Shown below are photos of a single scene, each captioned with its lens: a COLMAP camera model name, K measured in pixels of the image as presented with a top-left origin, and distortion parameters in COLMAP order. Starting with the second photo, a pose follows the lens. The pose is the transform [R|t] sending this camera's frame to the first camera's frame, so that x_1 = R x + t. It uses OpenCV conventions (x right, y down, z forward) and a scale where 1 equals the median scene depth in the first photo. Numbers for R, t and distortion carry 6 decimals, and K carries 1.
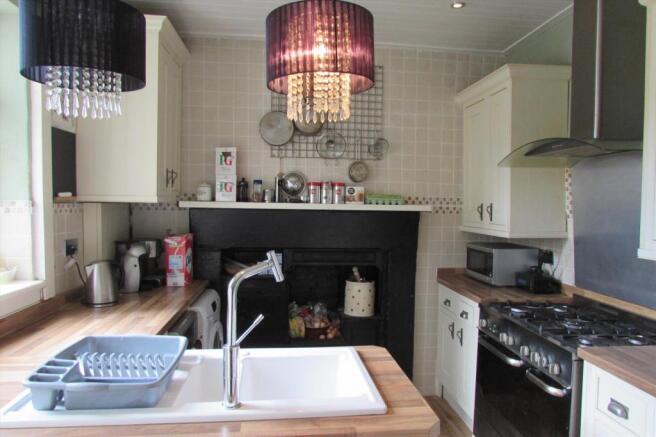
lens RADIAL K [[465.2, 0, 328.0], [0, 465.2, 218.5], [0, 0, 1]] dist [-0.039881, 0.023408]
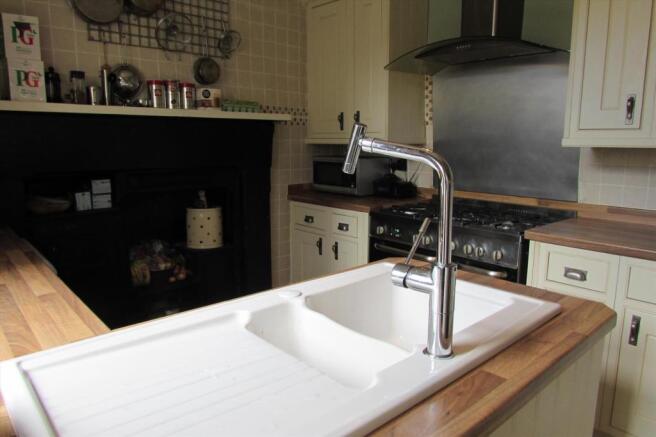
lens RADIAL K [[465.2, 0, 328.0], [0, 465.2, 218.5], [0, 0, 1]] dist [-0.039881, 0.023408]
pose [[0.812365, -0.110033, 0.572674, -0.256159], [0.029665, 0.988563, 0.147860, 0.040743], [-0.582394, -0.103128, 0.806338, 0.211043]]
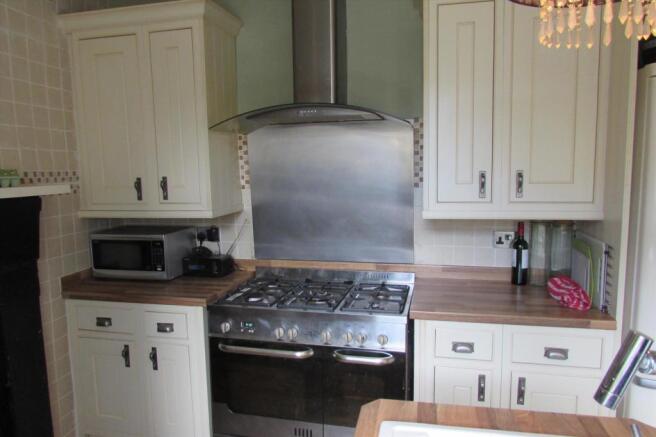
lens RADIAL K [[465.2, 0, 328.0], [0, 465.2, 218.5], [0, 0, 1]] dist [-0.039881, 0.023408]
pose [[0.322520, -0.127001, 0.938004, -0.266289], [0.057266, 0.991761, 0.114590, -0.033503], [-0.944829, 0.016758, 0.327136, 0.451663]]
